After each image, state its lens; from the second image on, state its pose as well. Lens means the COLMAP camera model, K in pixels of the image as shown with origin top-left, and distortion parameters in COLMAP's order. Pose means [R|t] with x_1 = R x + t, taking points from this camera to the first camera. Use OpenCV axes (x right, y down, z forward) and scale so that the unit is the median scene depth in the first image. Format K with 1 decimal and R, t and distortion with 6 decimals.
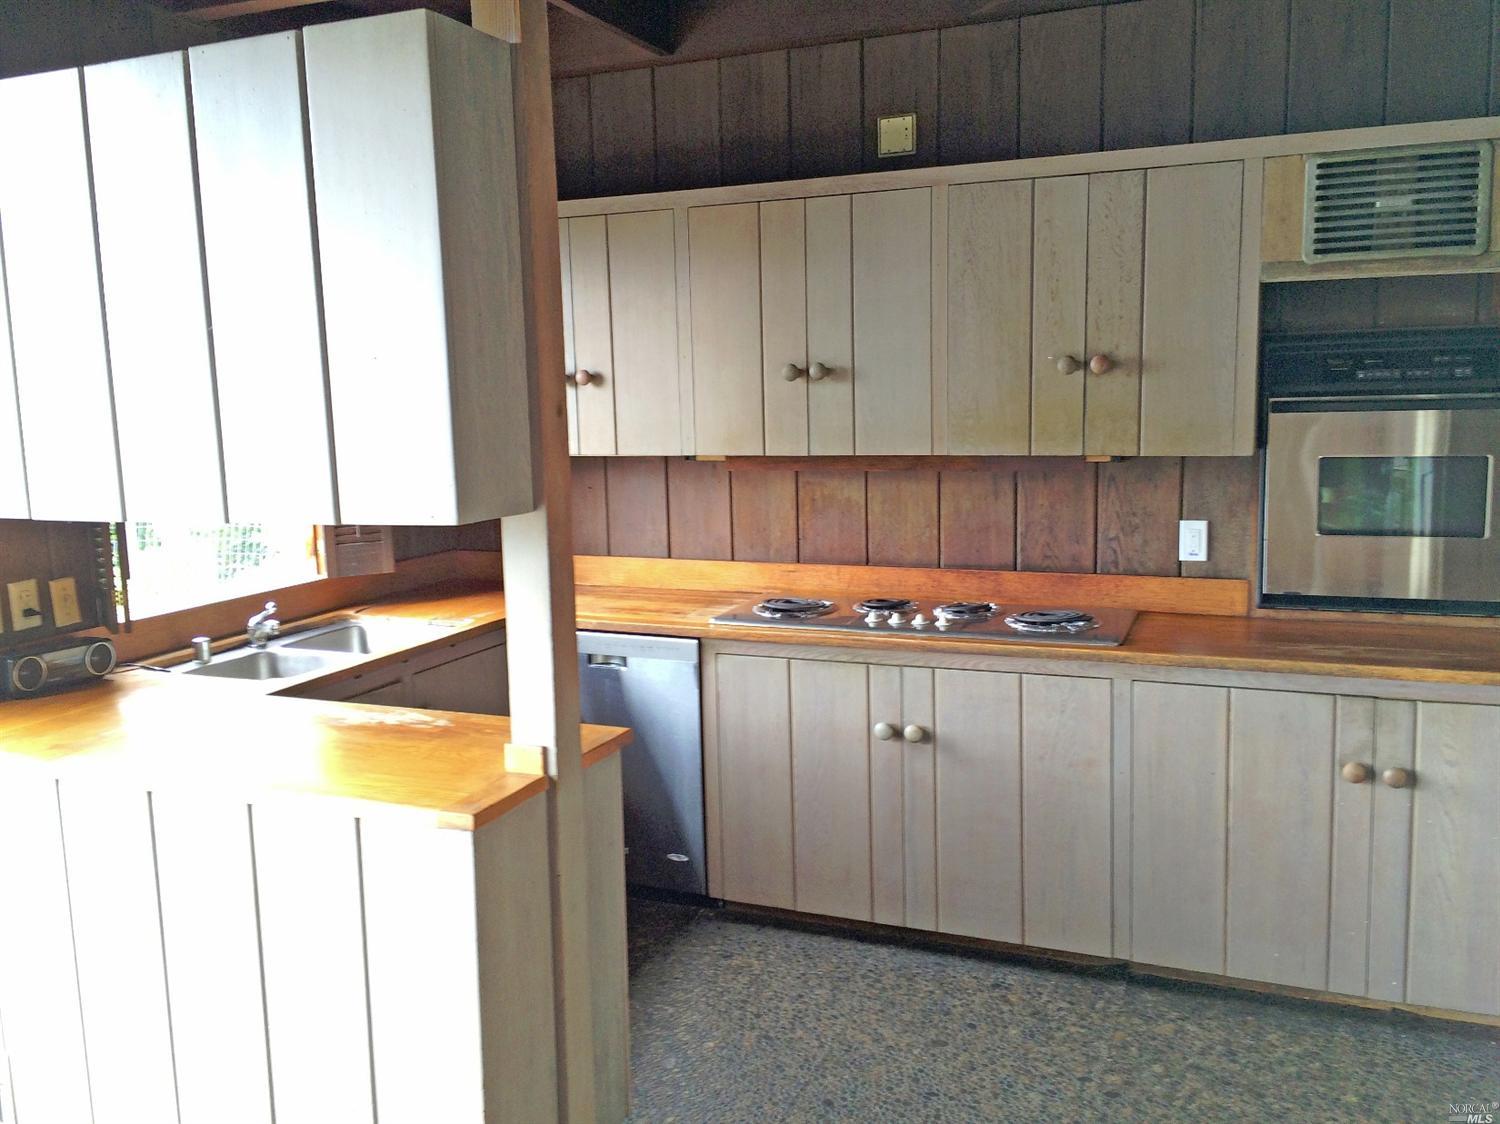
lens RADIAL K [[1275.2, 0, 750.0], [0, 1275.2, 562.0], [0, 0, 1]] dist [0.009793, -0.003876]
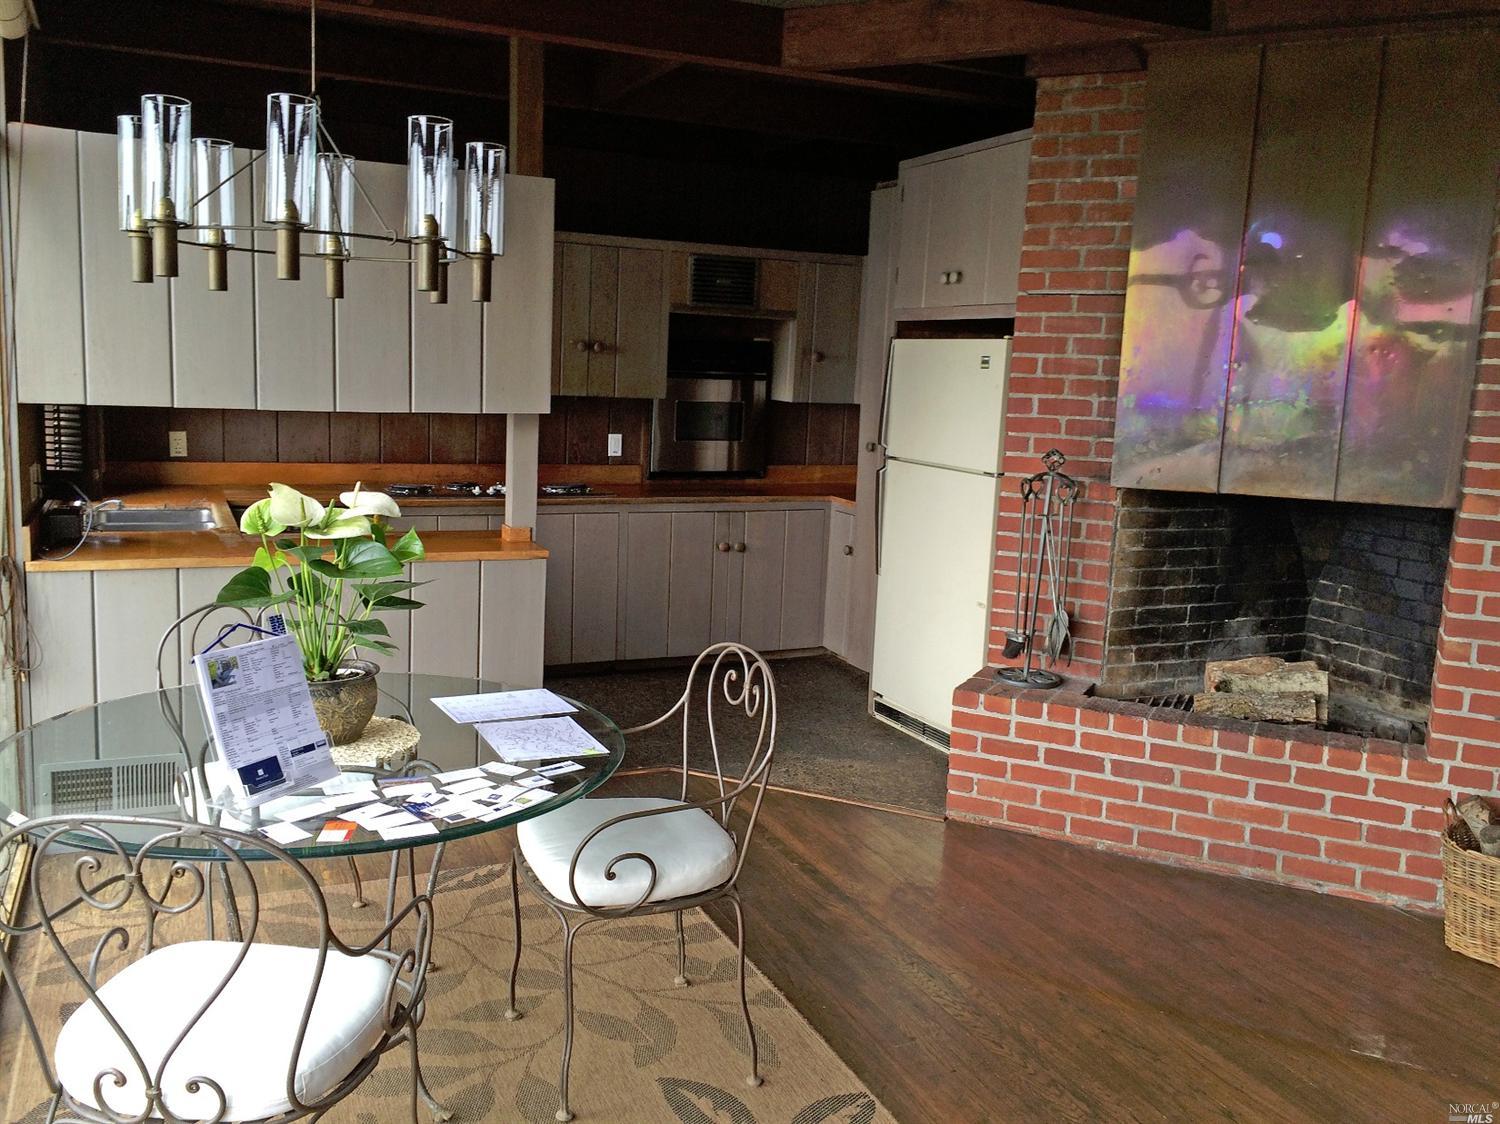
lens RADIAL K [[1275.2, 0, 750.0], [0, 1275.2, 562.0], [0, 0, 1]] dist [0.009793, -0.003876]
pose [[0.665390, -0.063956, 0.743751, -1.013515], [0.048856, 0.997918, 0.042104, 0.094052], [-0.744895, 0.008321, 0.667130, -0.427710]]
